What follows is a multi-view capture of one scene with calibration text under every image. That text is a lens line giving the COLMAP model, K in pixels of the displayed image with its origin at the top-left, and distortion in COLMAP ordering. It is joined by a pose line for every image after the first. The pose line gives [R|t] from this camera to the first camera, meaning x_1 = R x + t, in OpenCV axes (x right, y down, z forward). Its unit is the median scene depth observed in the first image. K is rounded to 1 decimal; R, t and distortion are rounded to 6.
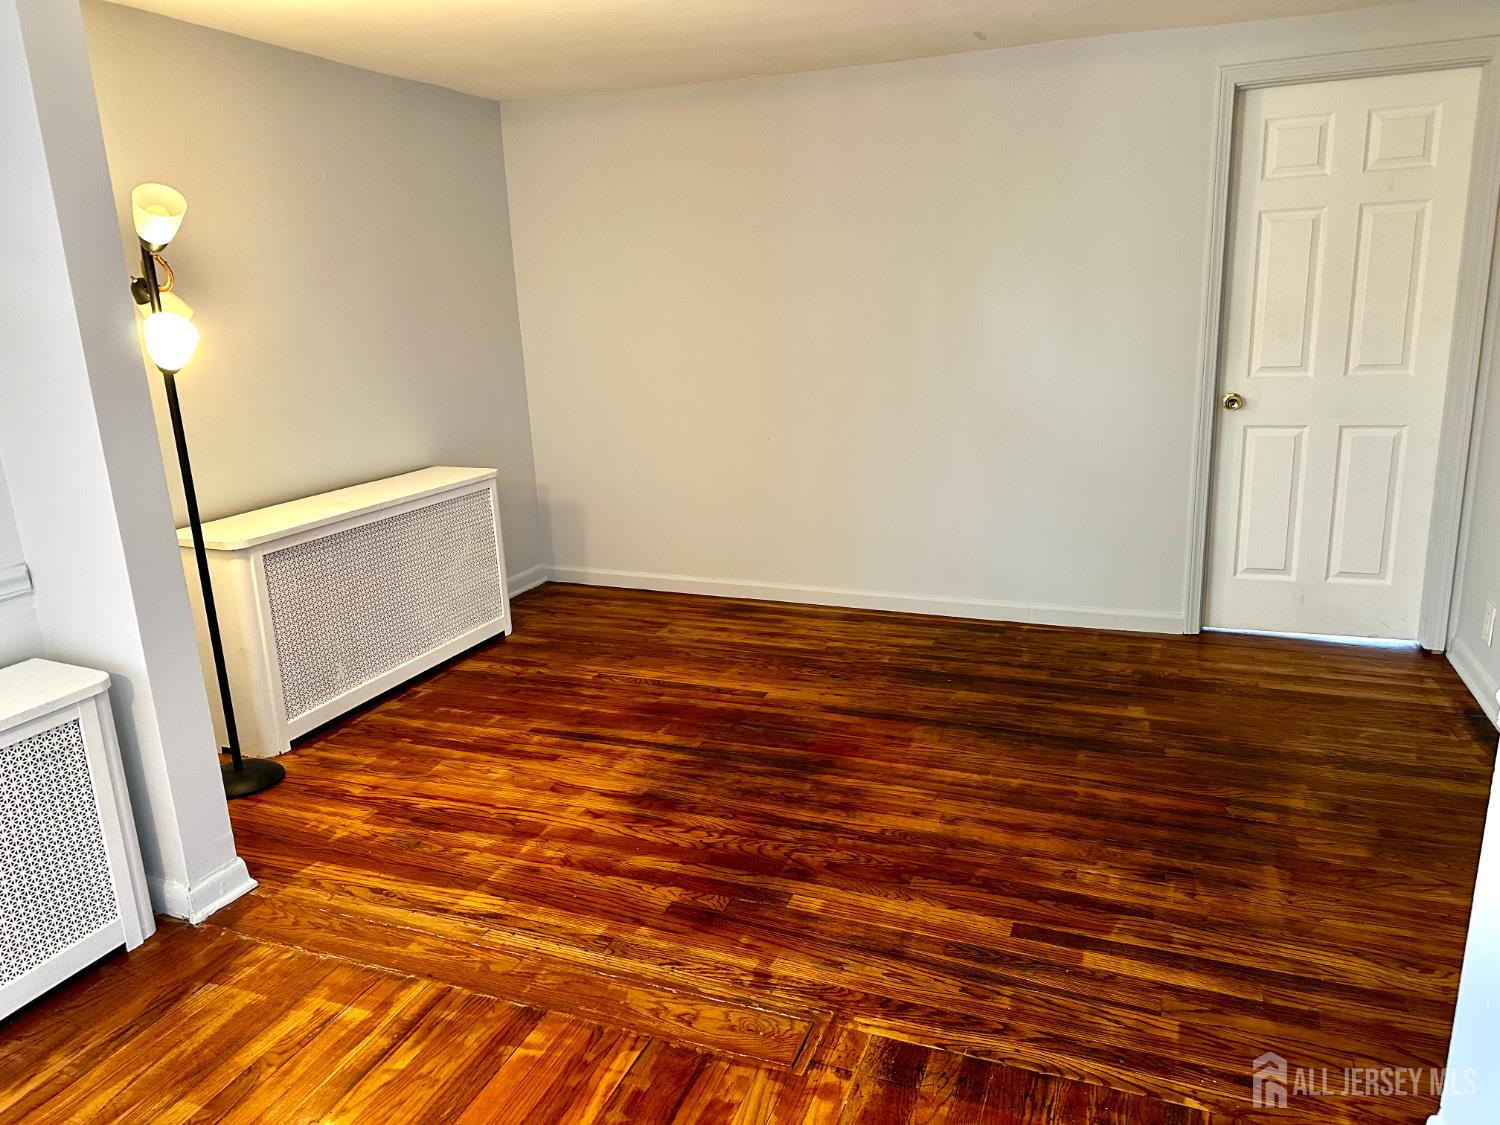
lens RADIAL K [[1048.4, 0, 743.1], [0, 1048.4, 555.6], [0, 0, 1]] dist [0.143754, -0.242545]
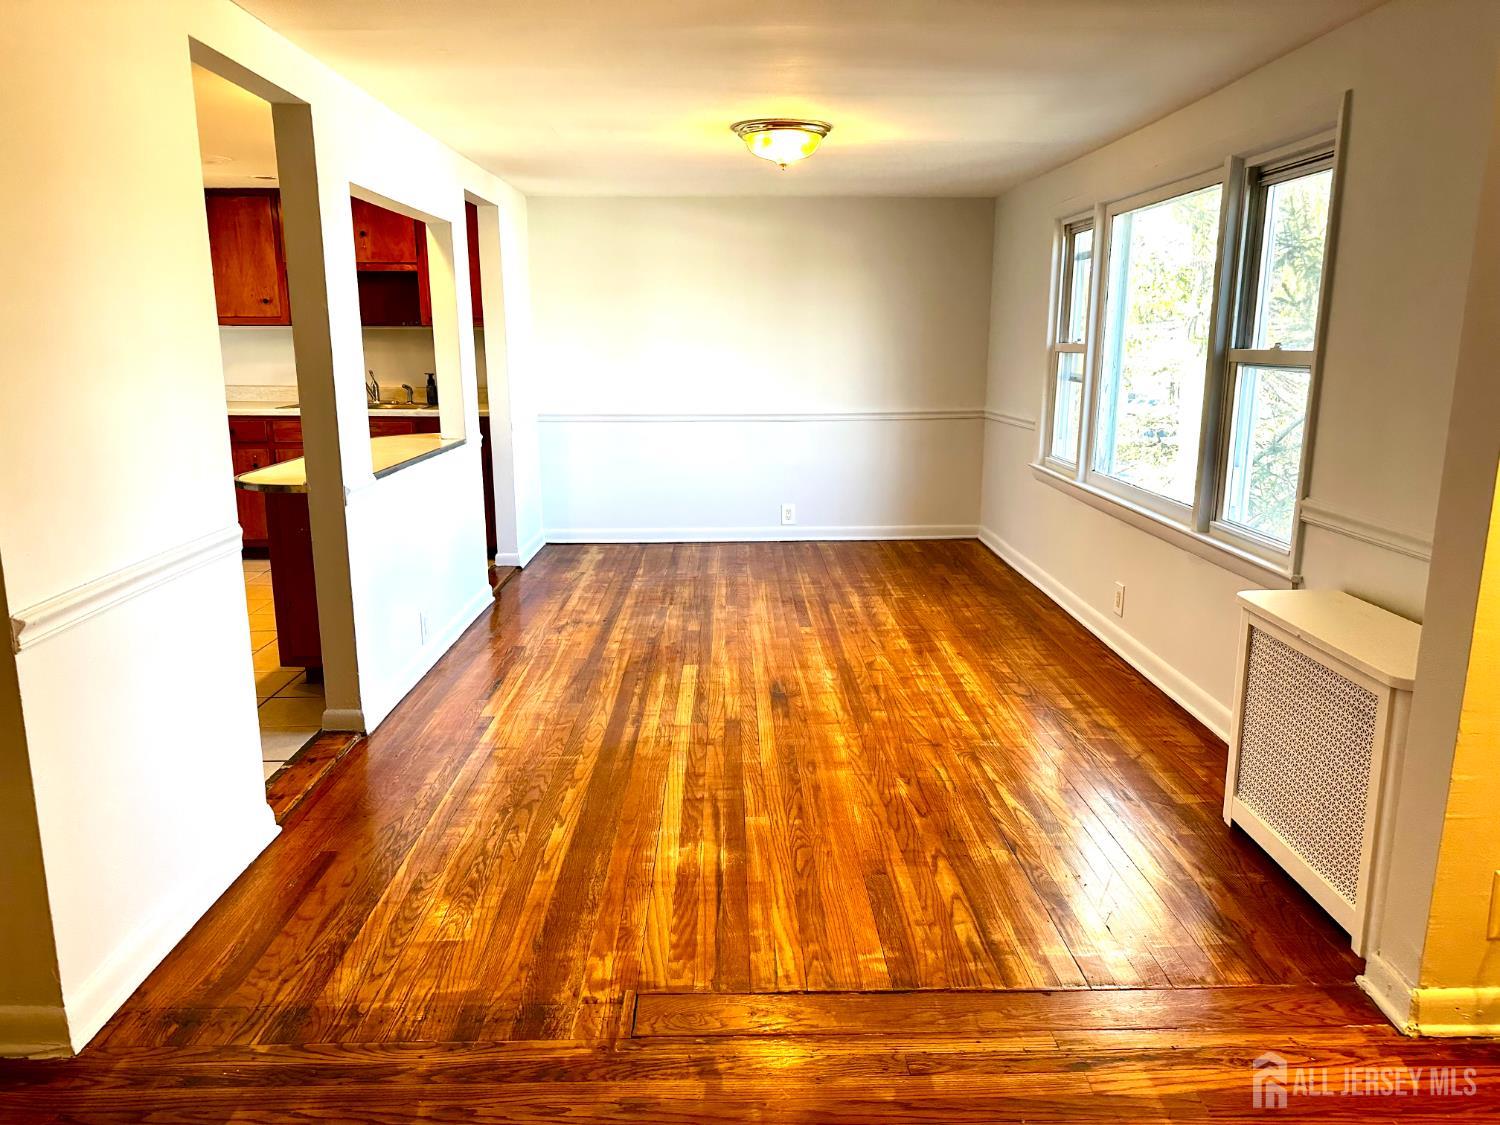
lens RADIAL K [[1044.5, 0, 746.2], [0, 1044.5, 567.2], [0, 0, 1]] dist [0.073519, -0.084999]
pose [[-0.919760, 0.119609, -0.373812, 0.214345], [-0.062539, 0.895600, 0.440443, -0.285228], [0.387467, 0.428479, -0.816256, 1.264667]]
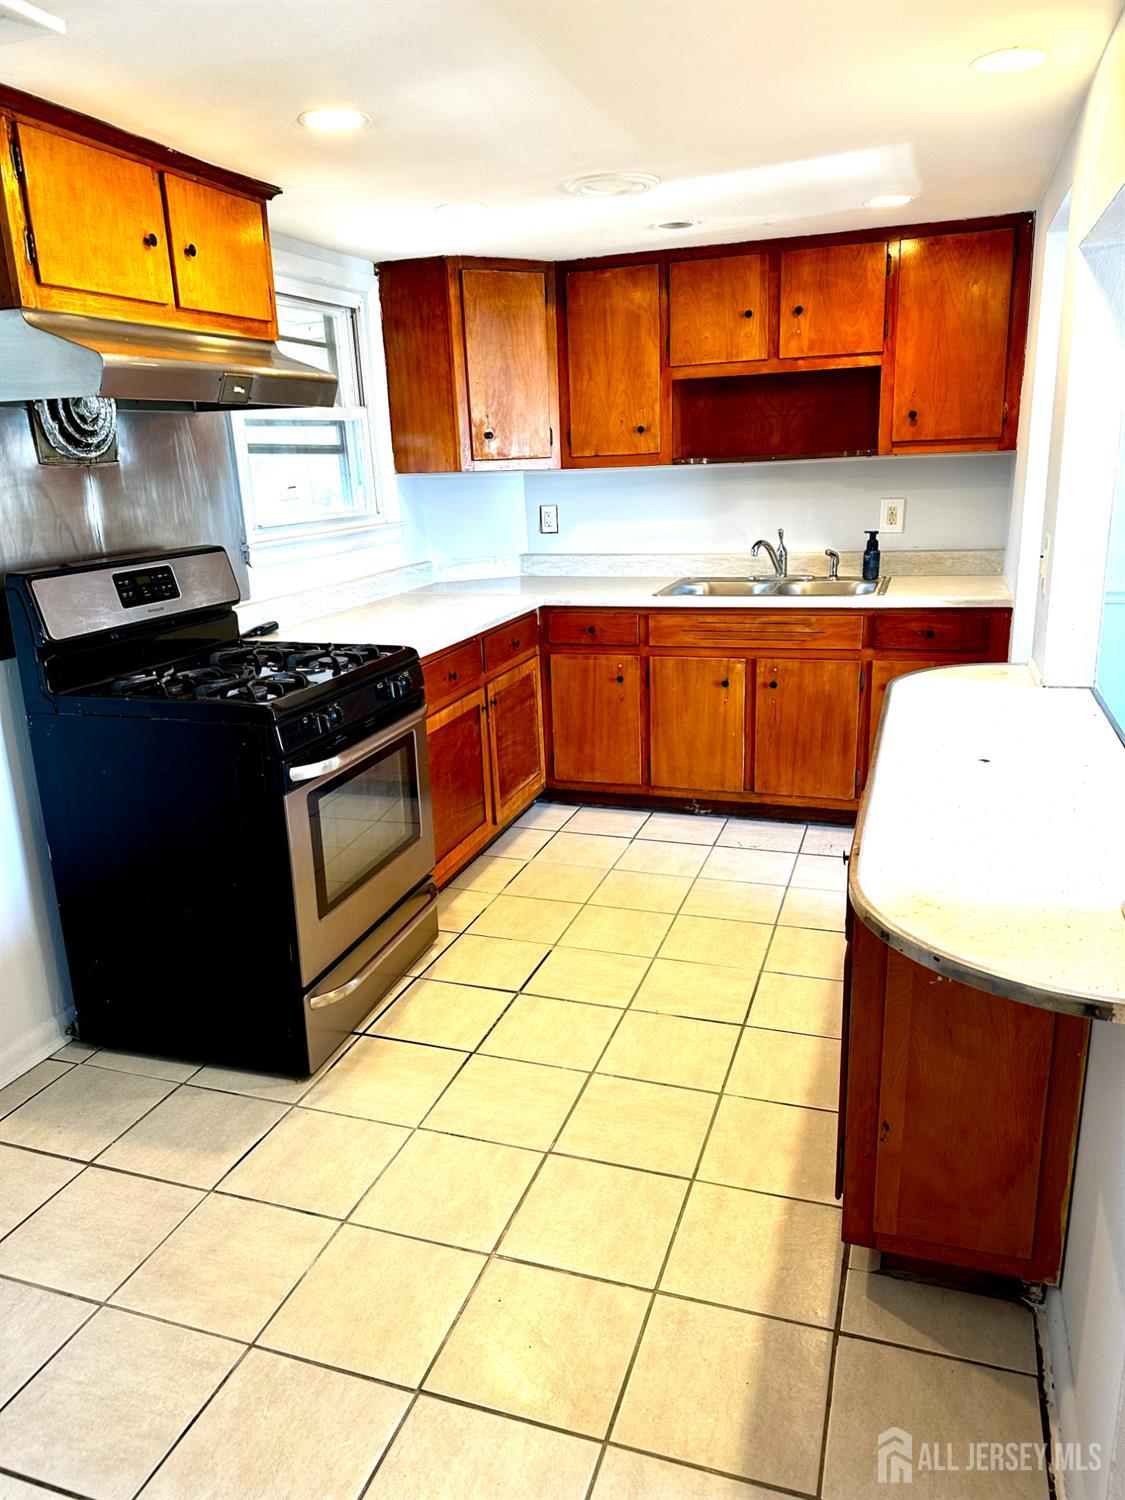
lens RADIAL K [[1048.4, 0, 562.5], [0, 1048.4, 750.0], [0, 0, 1]] dist [0.143754, -0.242545]
pose [[-0.995809, 0.085194, -0.033250, 0.447421], [0.057653, 0.867042, 0.494888, -0.089558], [0.070990, 0.490897, -0.868320, 0.290034]]
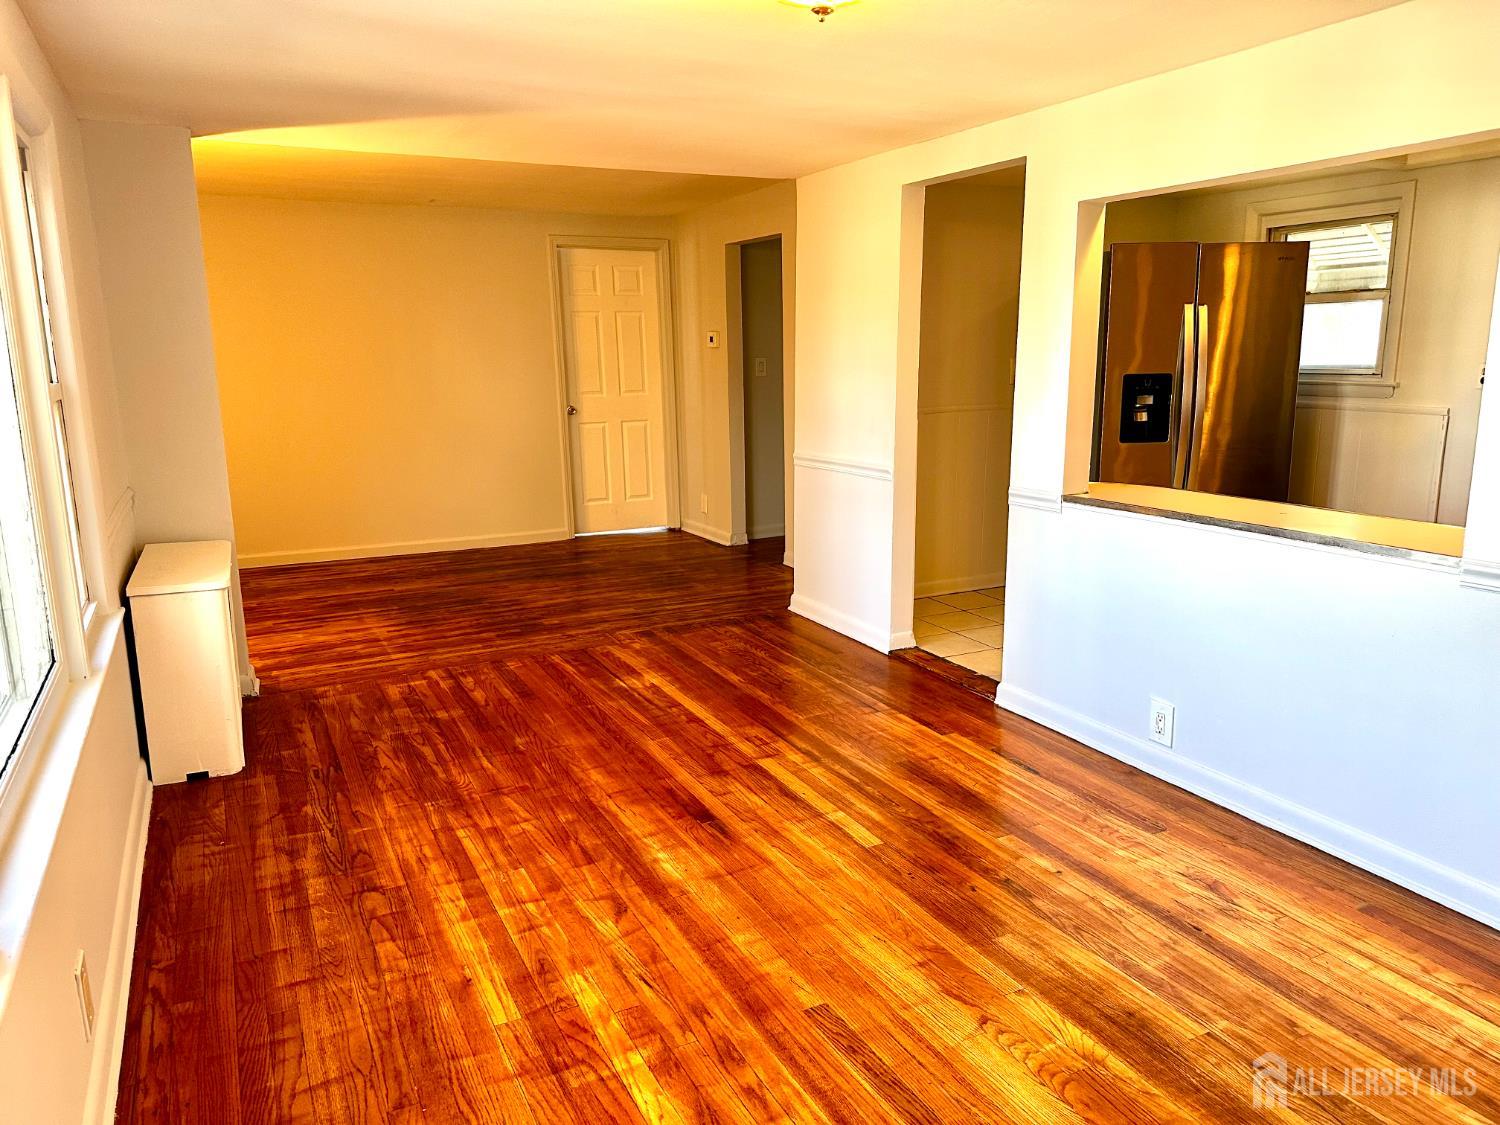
lens RADIAL K [[1048.4, 0, 743.1], [0, 1048.4, 555.6], [0, 0, 1]] dist [0.143754, -0.242545]
pose [[0.663356, -0.115806, 0.739289, -1.132045], [0.170459, 0.985364, 0.001401, 0.237226], [-0.728631, 0.125089, 0.673387, -0.660905]]
